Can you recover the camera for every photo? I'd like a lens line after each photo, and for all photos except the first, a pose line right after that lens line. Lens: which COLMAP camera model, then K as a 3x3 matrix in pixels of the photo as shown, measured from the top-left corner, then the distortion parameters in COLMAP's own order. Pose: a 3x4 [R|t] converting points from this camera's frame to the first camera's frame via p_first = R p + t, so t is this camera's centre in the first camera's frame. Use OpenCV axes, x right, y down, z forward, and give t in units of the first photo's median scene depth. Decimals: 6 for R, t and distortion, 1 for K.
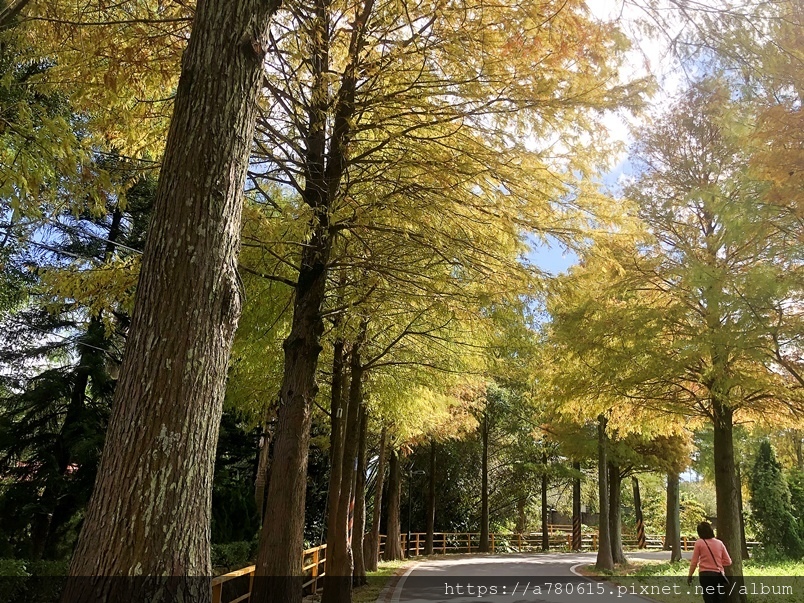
lens RADIAL K [[748.2, 0, 403.2], [0, 748.2, 305.1], [0, 0, 1]] dist [0.008698, 0.000000]
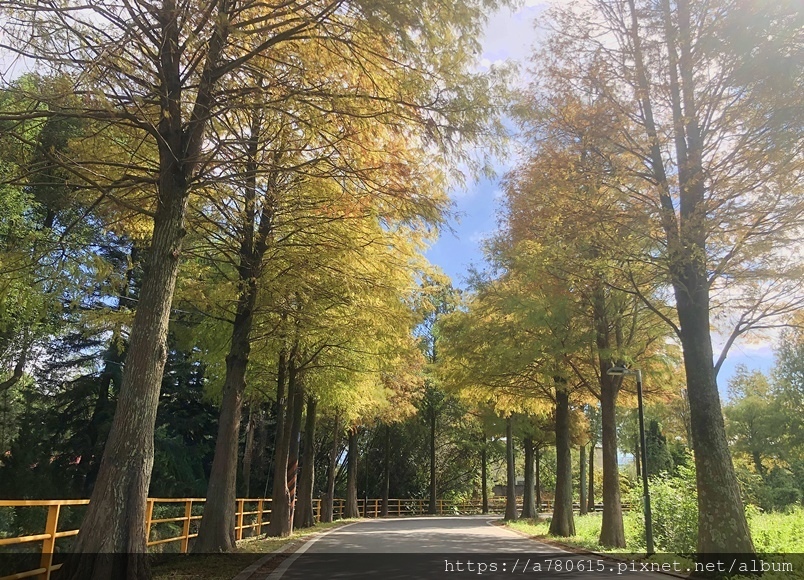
lens RADIAL K [[678.8, 0, 401.0], [0, 678.8, 286.0], [0, 0, 1]] dist [0.016002, 0.002504]
pose [[0.999762, -0.020596, 0.007232, 0.122236], [0.020813, 0.999293, -0.031325, -0.029751], [-0.006581, 0.031468, 0.999483, -0.293489]]
